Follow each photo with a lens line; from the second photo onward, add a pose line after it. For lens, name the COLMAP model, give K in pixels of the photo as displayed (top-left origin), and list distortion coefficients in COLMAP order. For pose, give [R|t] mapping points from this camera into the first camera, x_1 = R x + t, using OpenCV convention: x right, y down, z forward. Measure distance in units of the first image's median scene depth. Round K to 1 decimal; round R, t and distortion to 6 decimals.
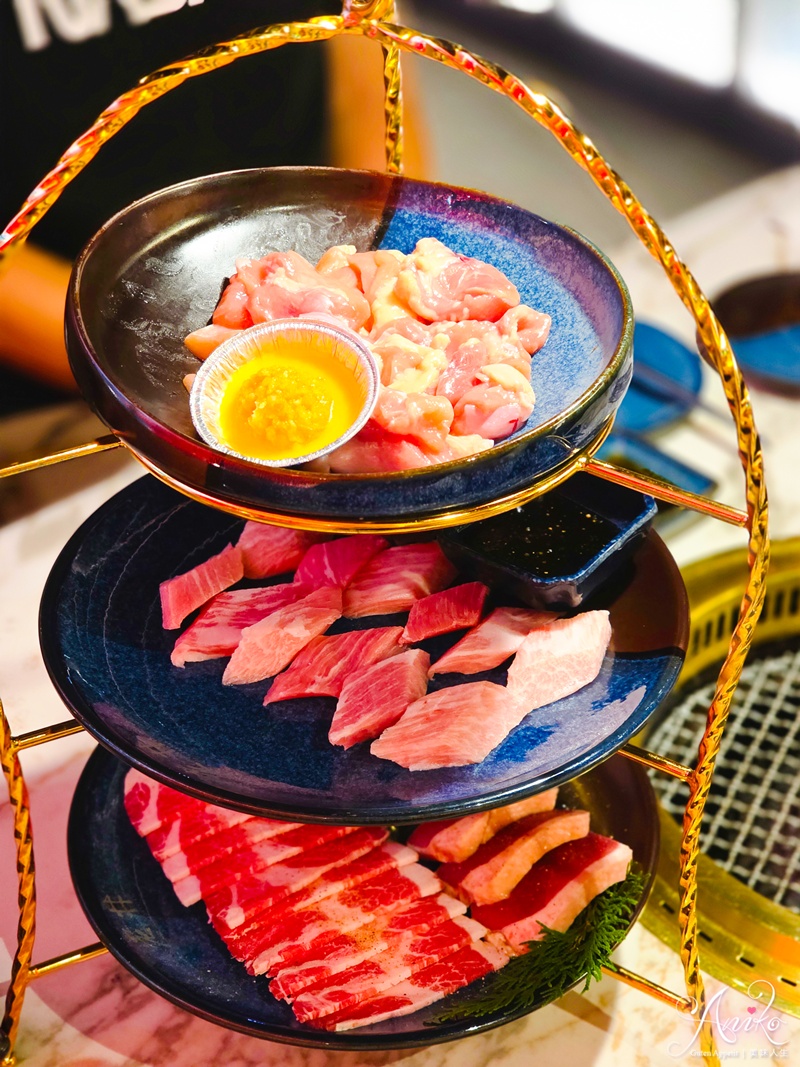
lens RADIAL K [[2152.3, 0, 400.0], [0, 2152.3, 533.5], [0, 0, 1]] dist [-0.335191, 0.062866]
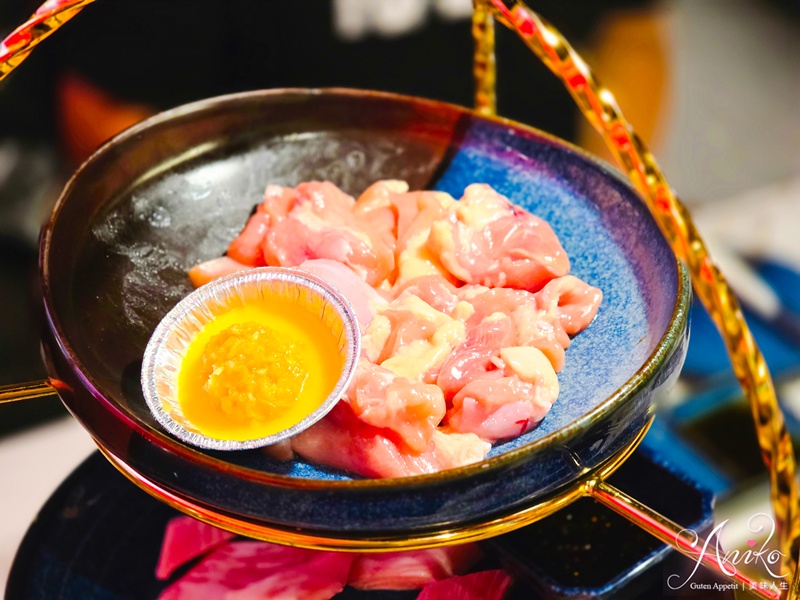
lens RADIAL K [[1626.1, 0, 378.0], [0, 1626.1, 301.0], [0, 0, 1]] dist [-1.297734, 17.923717]
pose [[0.977462, 0.114199, -0.177558, 0.097193], [-0.119197, 0.992713, -0.017703, -0.076467], [0.174242, 0.038468, 0.983951, 0.357347]]
